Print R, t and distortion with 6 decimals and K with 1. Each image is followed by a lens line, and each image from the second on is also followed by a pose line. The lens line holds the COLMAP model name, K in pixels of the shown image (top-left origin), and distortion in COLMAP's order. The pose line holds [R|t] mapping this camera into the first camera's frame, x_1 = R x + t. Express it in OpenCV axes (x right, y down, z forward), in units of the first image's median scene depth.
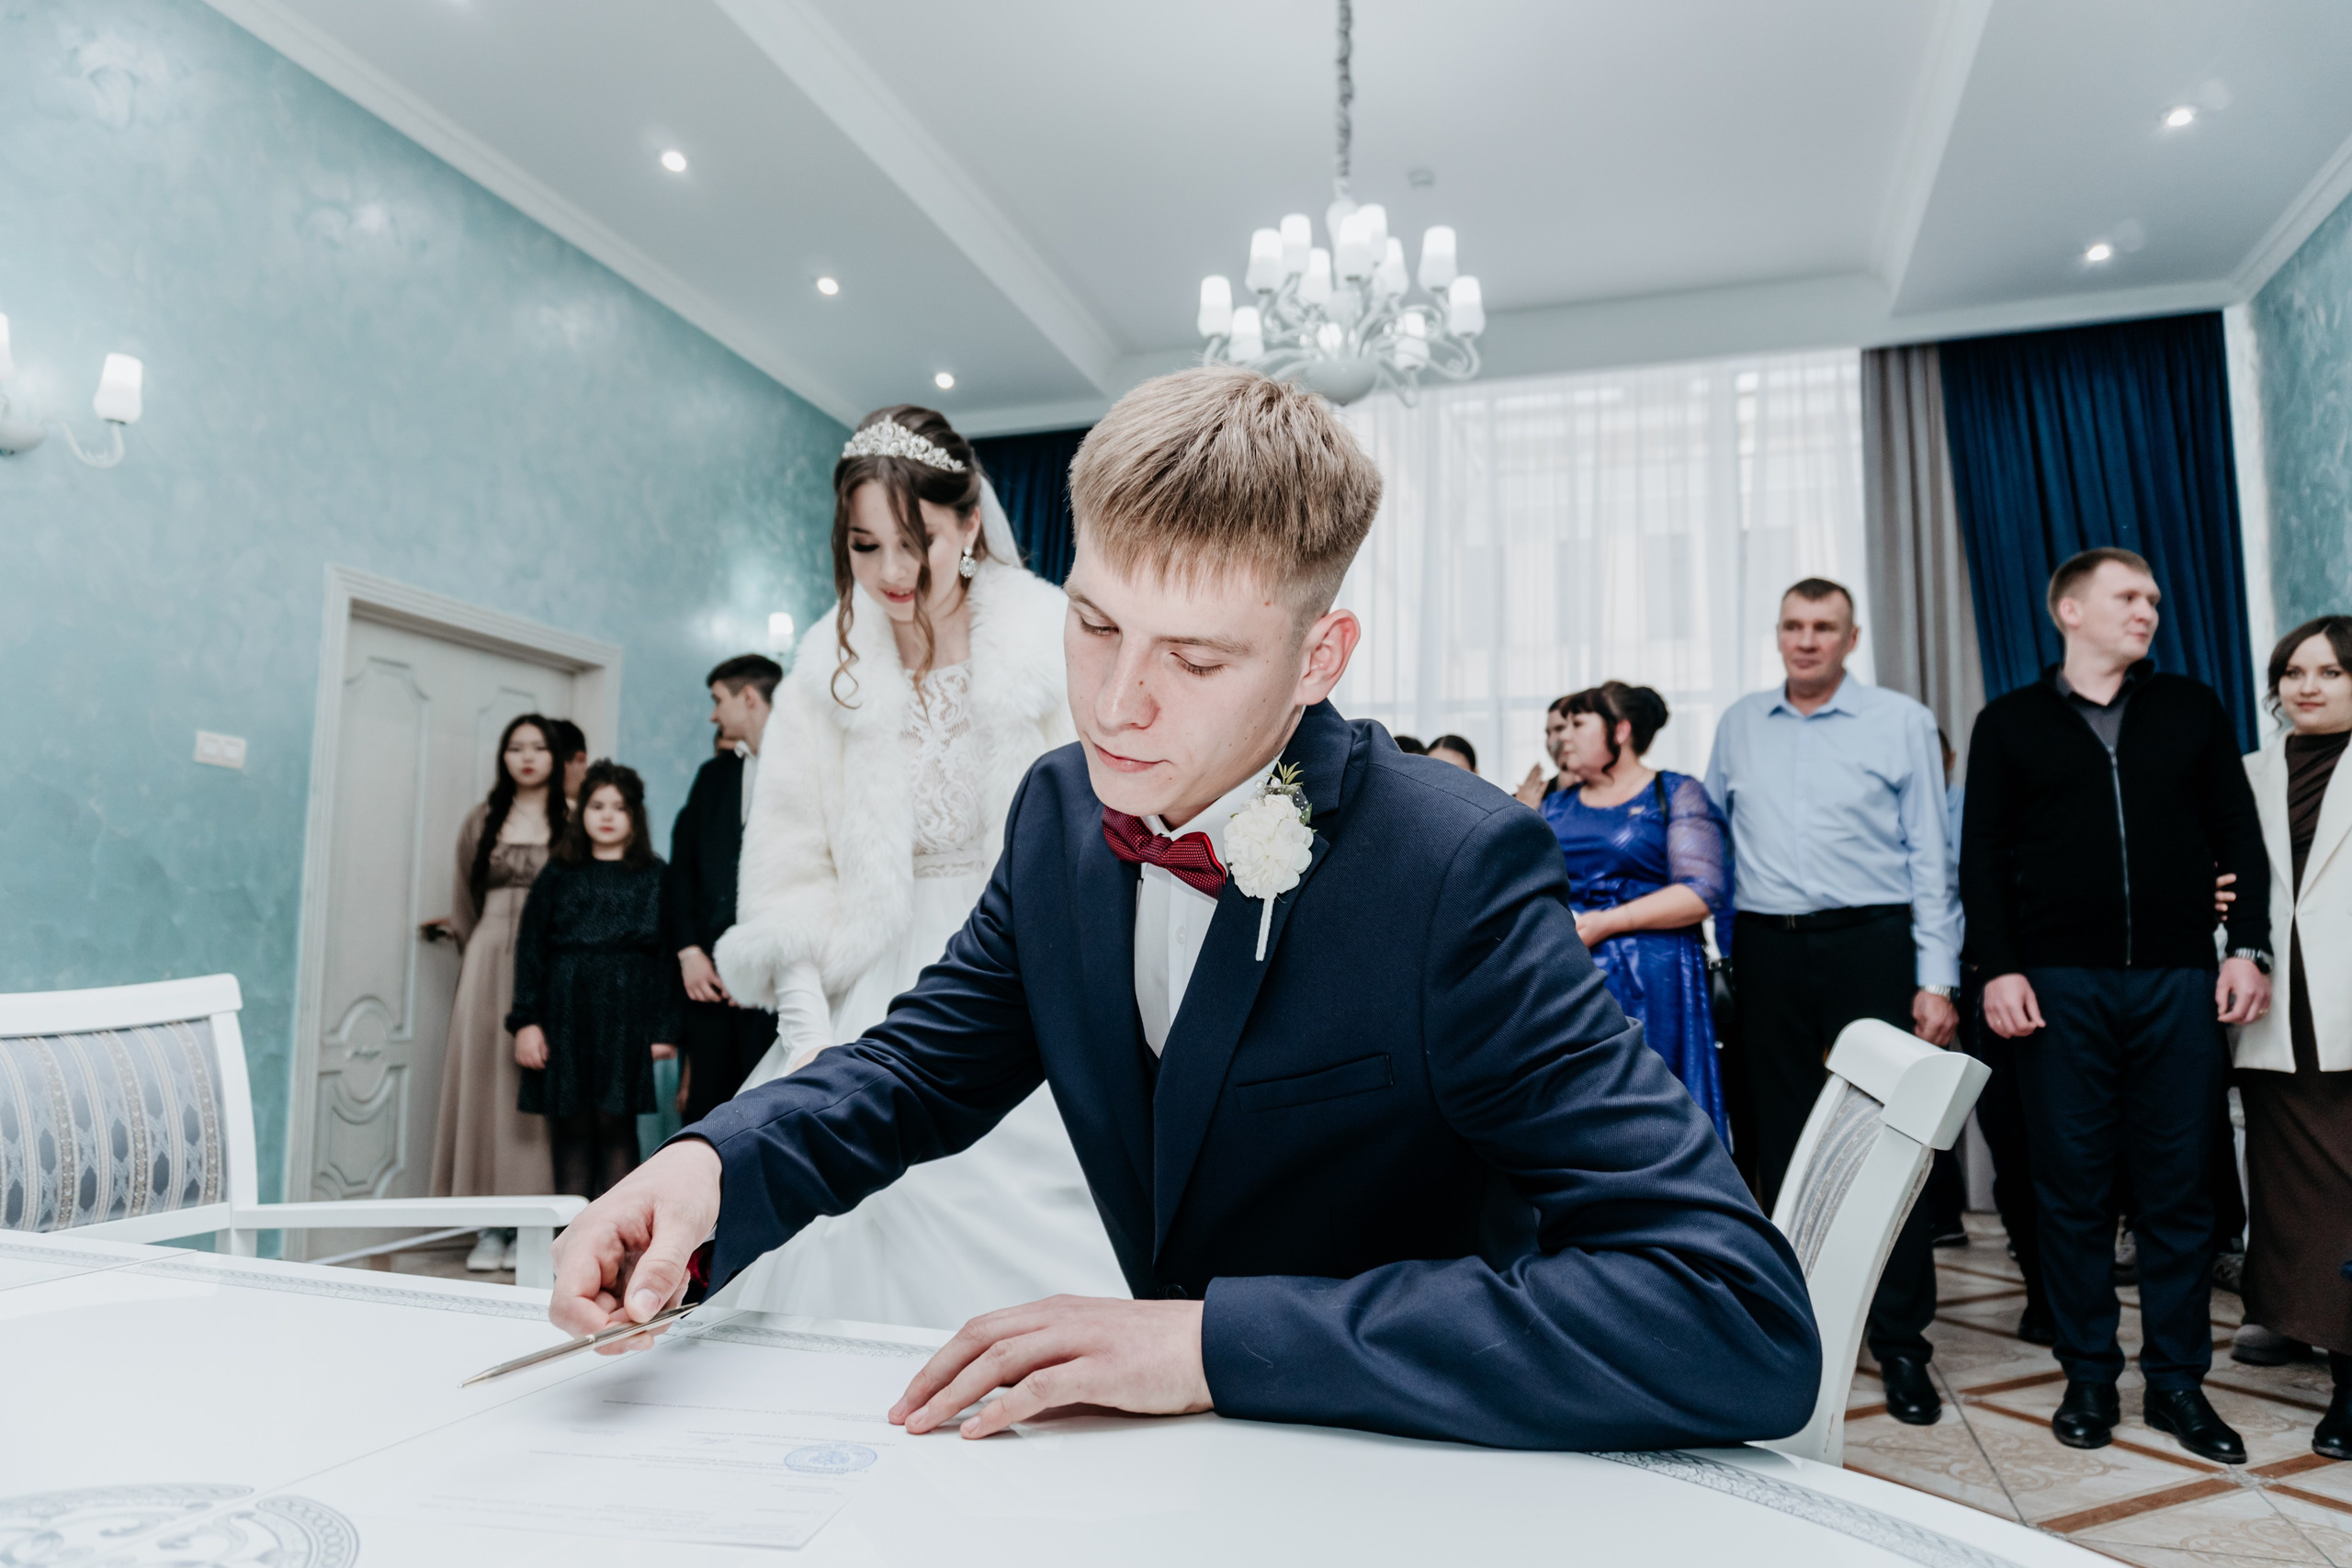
lens RADIAL K [[1568.6, 0, 1176.0], [0, 1568.6, 784.0], [0, 0, 1]] dist [-0.017204, -0.004254]
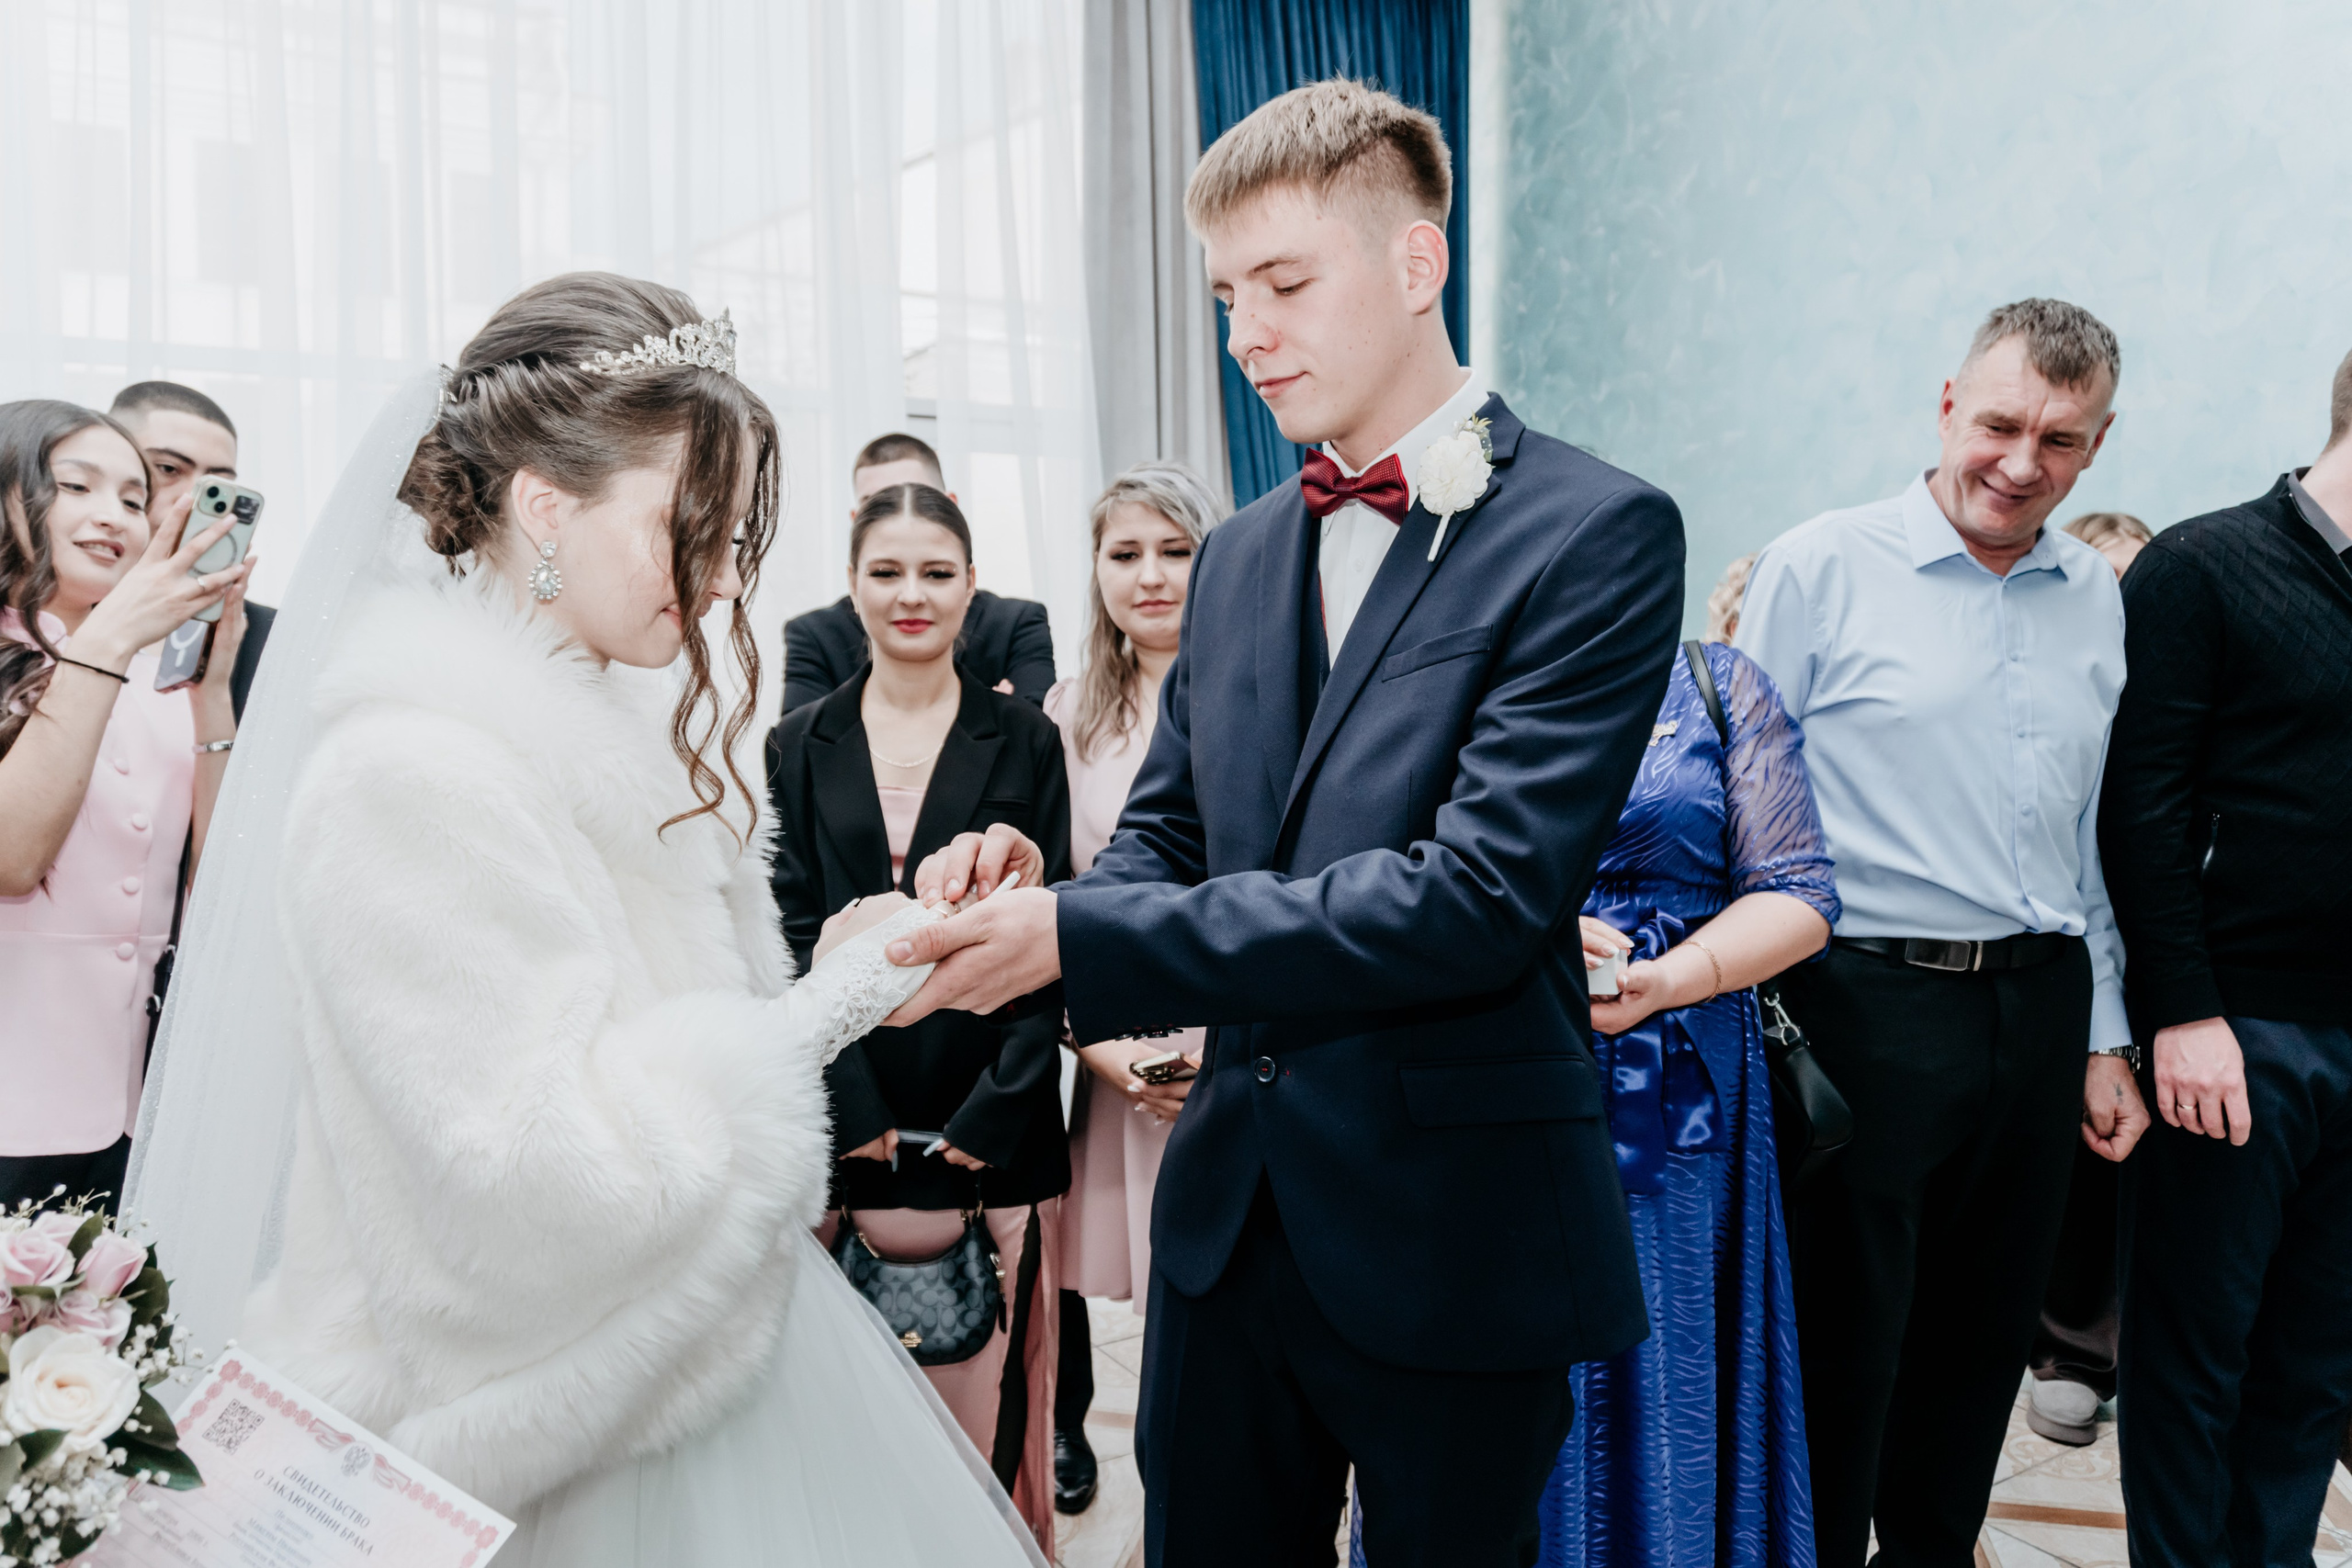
lens RADIAL K [[1662.8, 0, 1176.0], [0, 1662.8, 784.0], [0, 0, 1]] dist [-0.016968, -0.001652]
pose [[0.647870, -0.075232, 0.758027, -0.102962], [-0.063995, 0.986218, 0.152575, -0.021747], [-0.759058, -0.147358, 0.634127, 0.591013]]
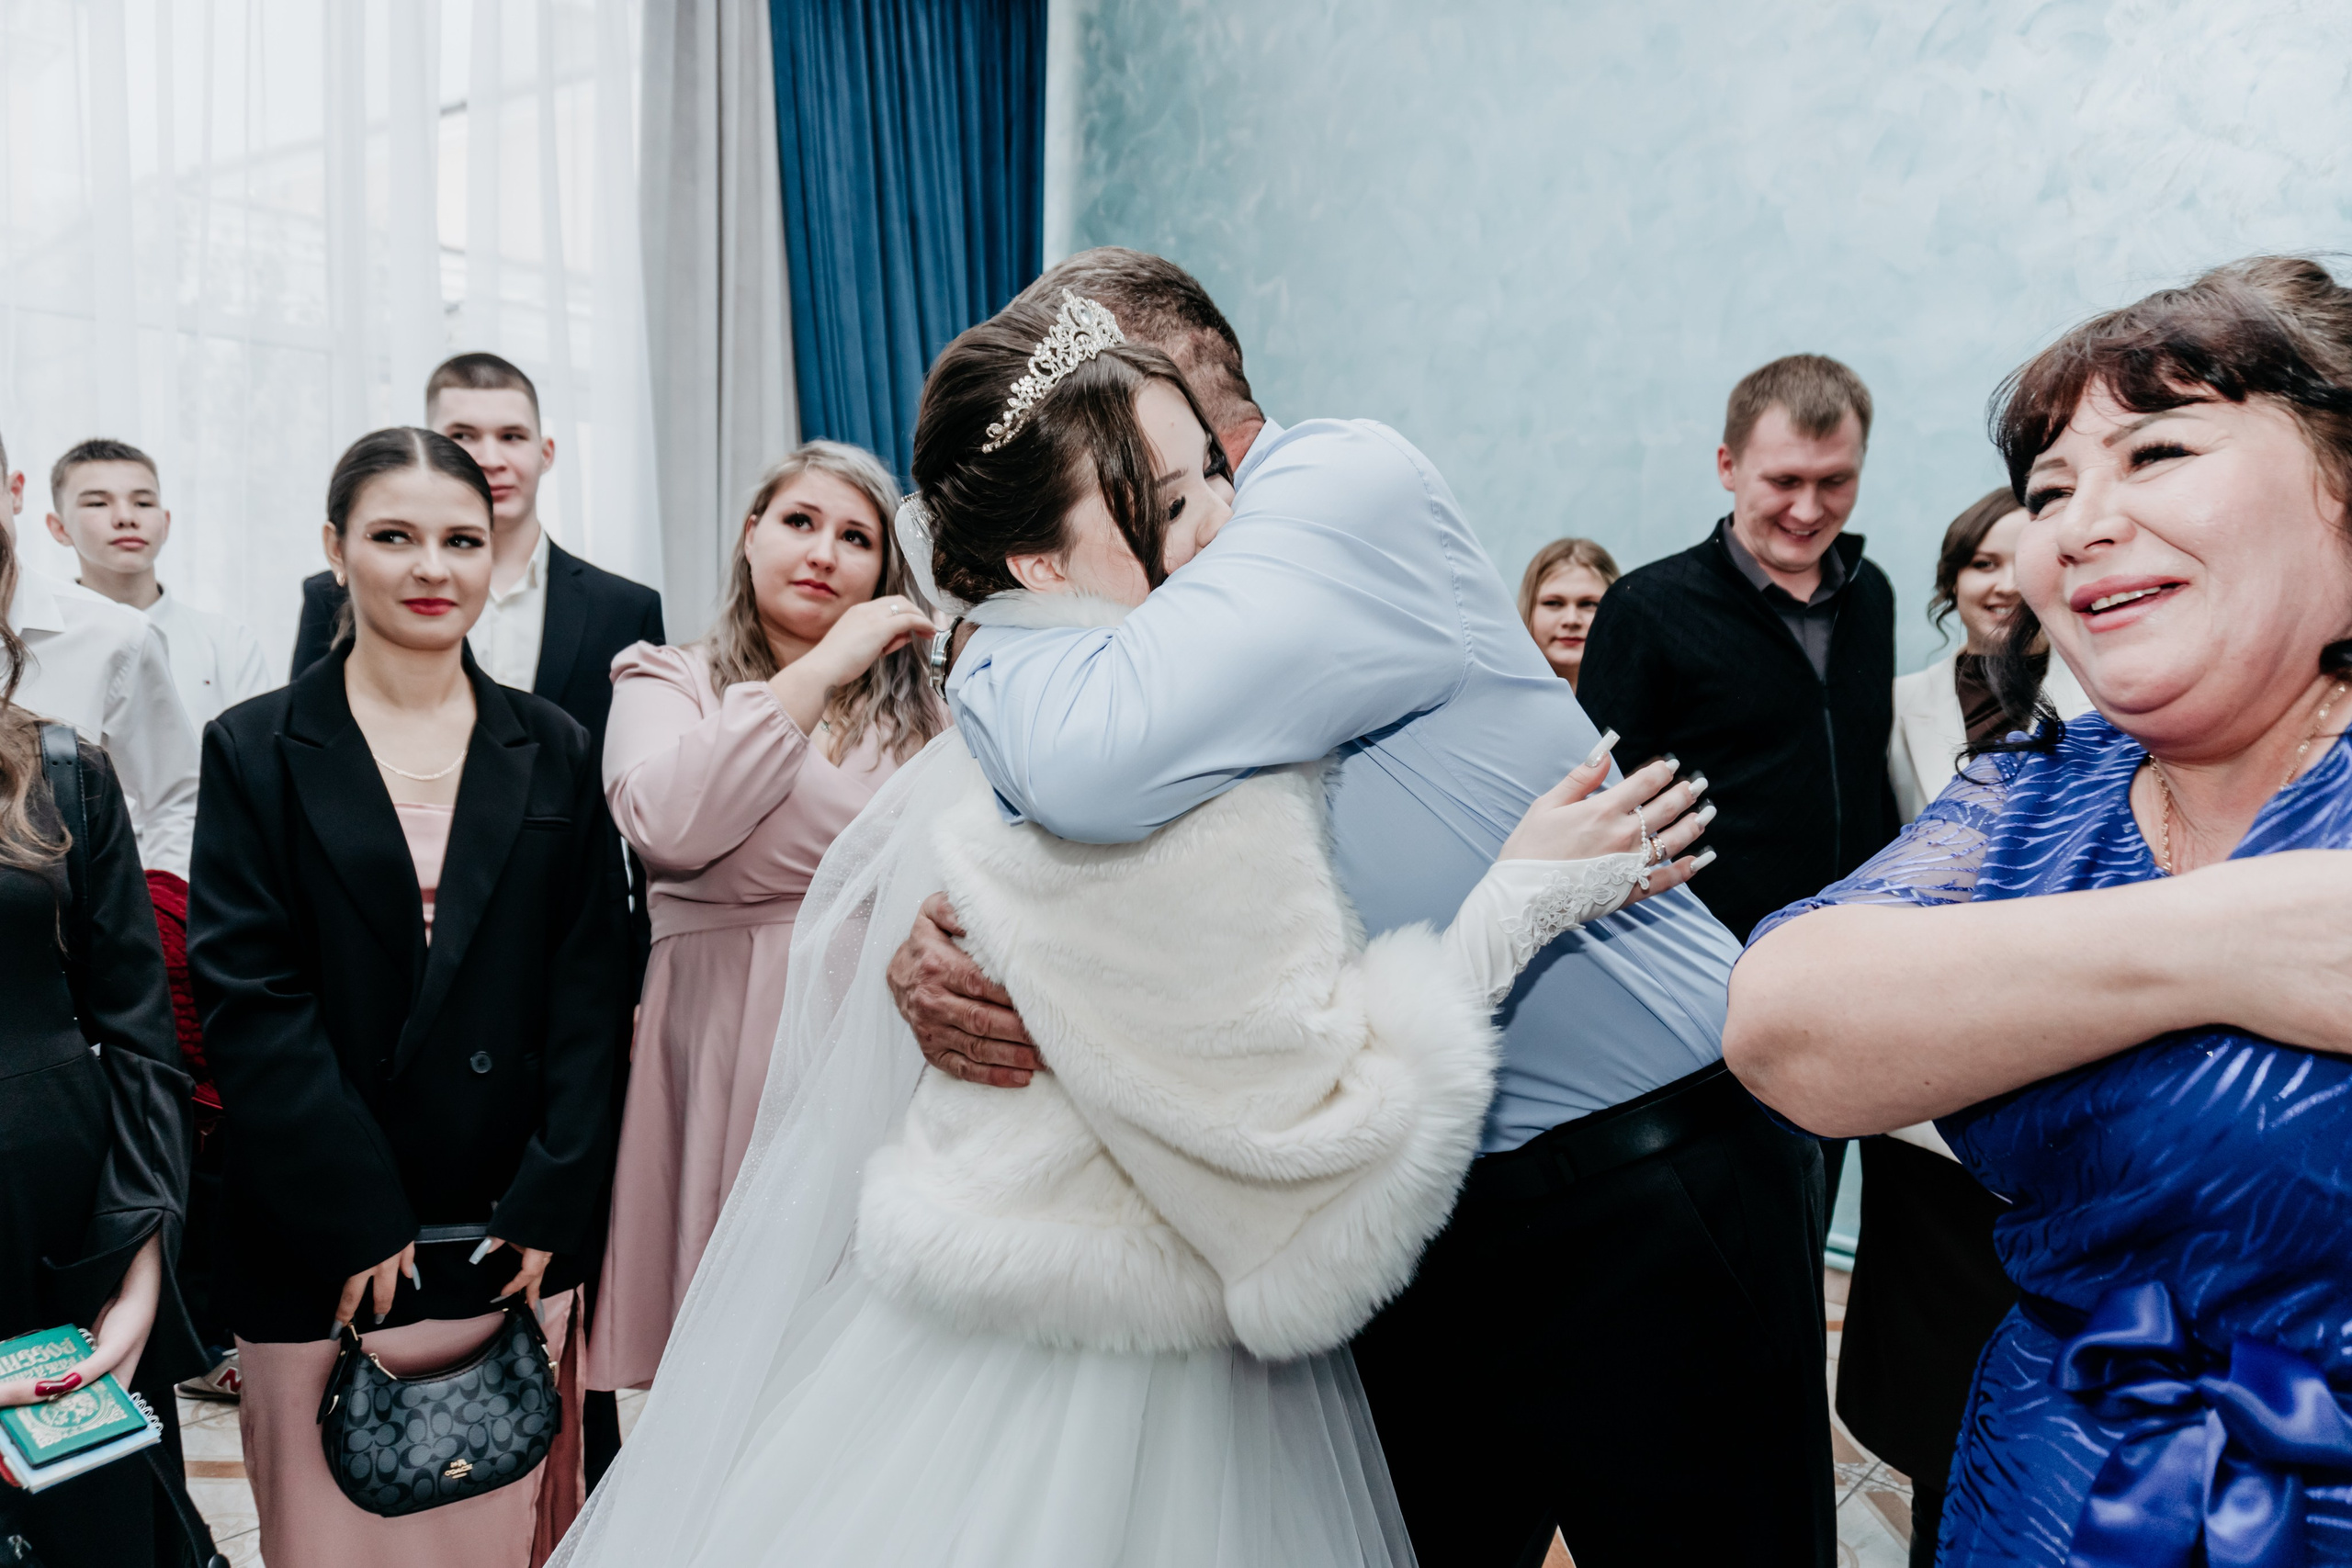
lens RADIAL K [[1541.0, 0, 1163.6], [0, 1541.0, 788.9], [0, 0, 1]] dist [0.002191, -0.000787]
pose [[0.407868, -0.078501, 0.909660, -0.060212], [-0.119699, 0.983101, 0.138508, -0.012259], [-0.905161, -0.165379, 0.391579, 0.645879]]
